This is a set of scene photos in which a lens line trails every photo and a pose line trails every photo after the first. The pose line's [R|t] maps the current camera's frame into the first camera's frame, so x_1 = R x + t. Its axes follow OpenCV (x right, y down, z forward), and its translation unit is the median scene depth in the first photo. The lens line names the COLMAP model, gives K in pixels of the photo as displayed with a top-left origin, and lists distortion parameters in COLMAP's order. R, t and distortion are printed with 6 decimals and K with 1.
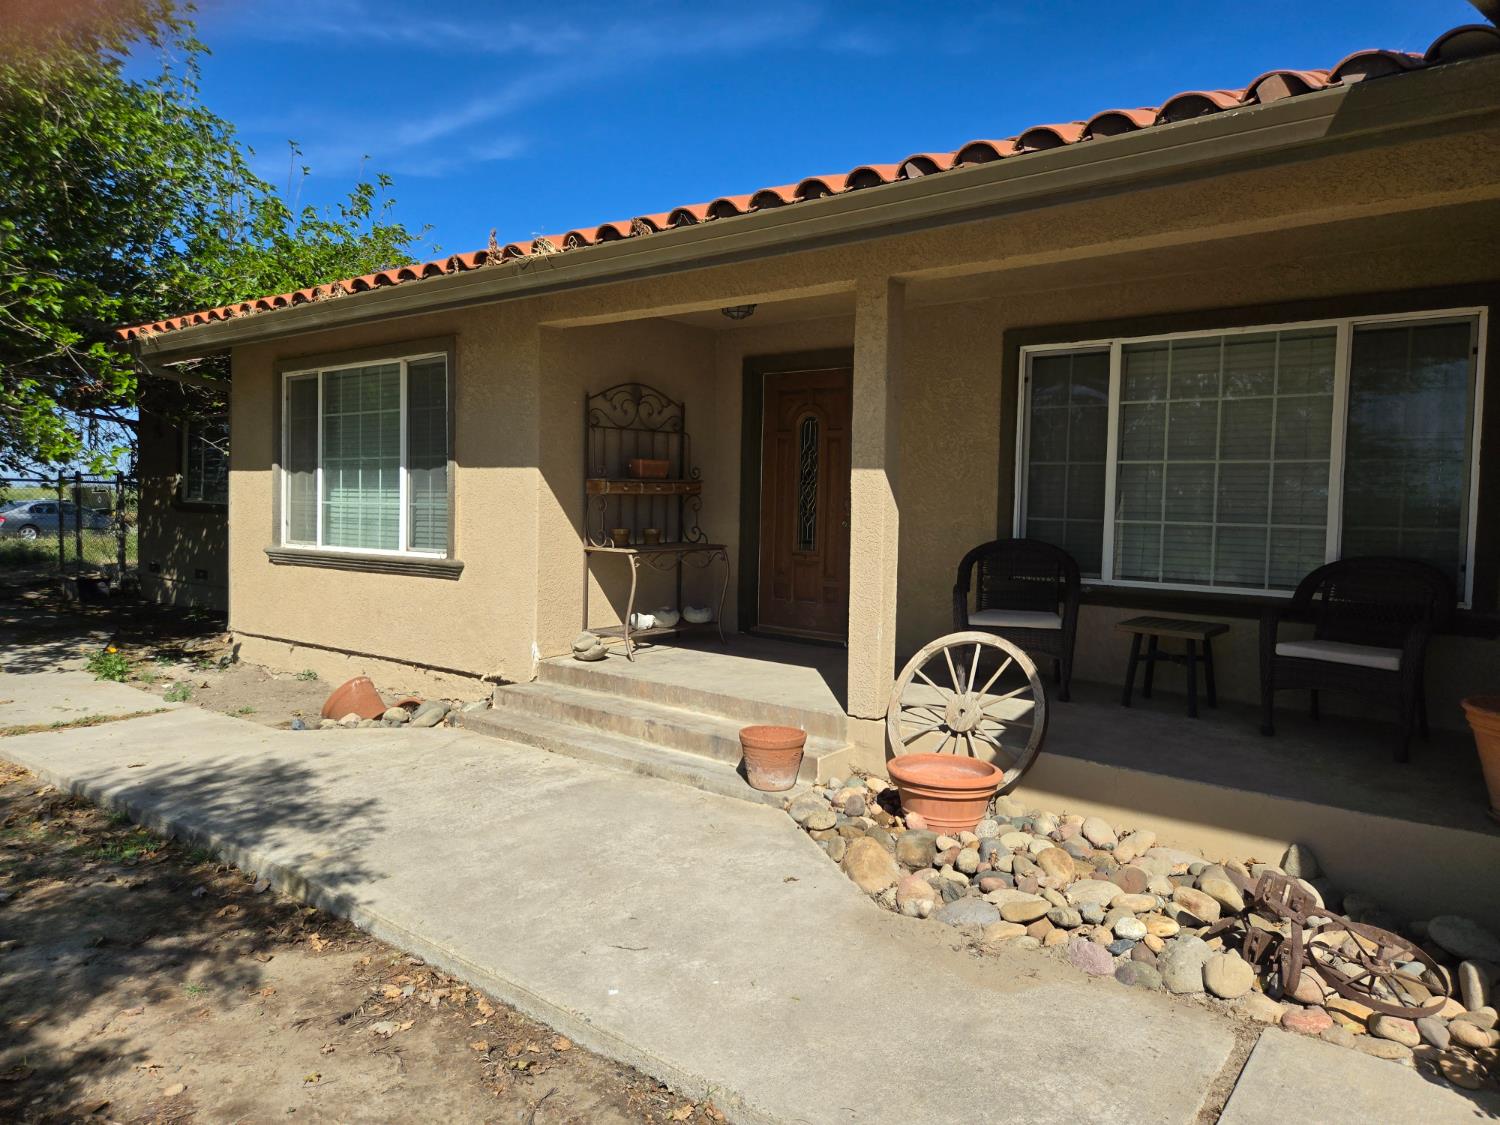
lens RADIAL K [[1012.5, 0, 759.4], [0, 1012.5, 549.0], [0, 0, 1]] dist [0.088017, -0.071966]
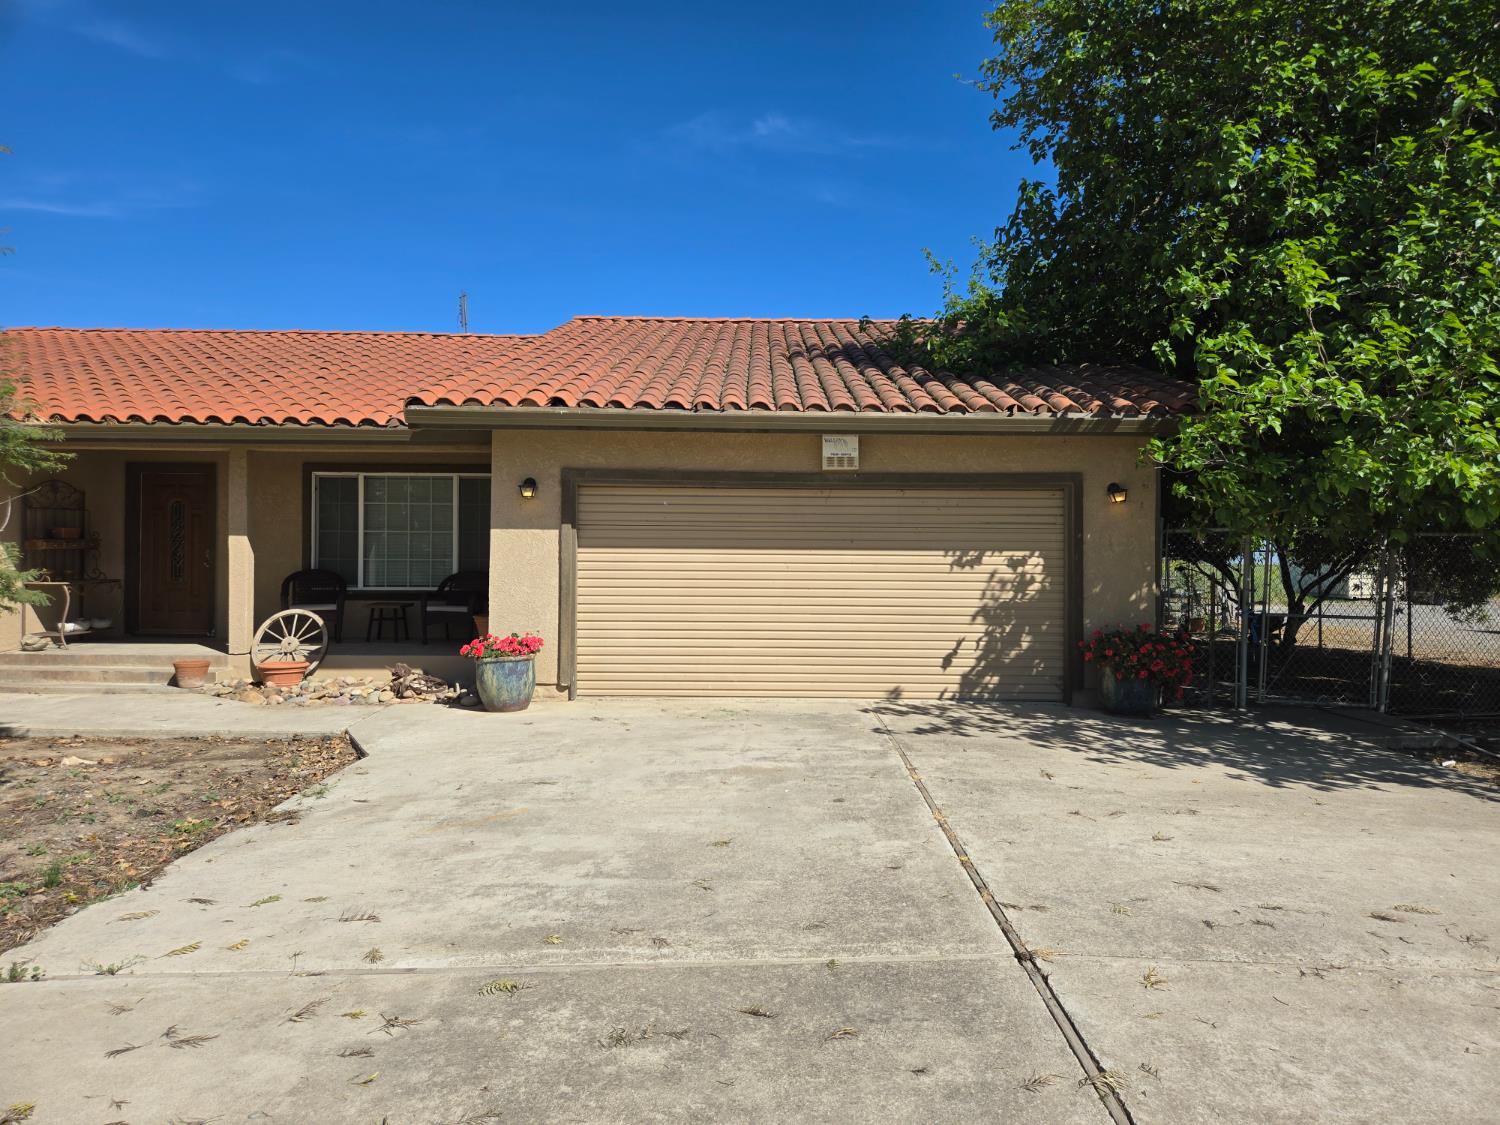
lens RADIAL K [[1012.5, 0, 759.4], [0, 1012.5, 549.0], [0, 0, 1]] dist [0.088017, -0.071966]
pose [[0.790660, -0.014411, 0.612086, -0.327378], [0.040260, 0.998783, -0.028490, 0.049257], [-0.610930, 0.047168, 0.790278, -1.284698]]
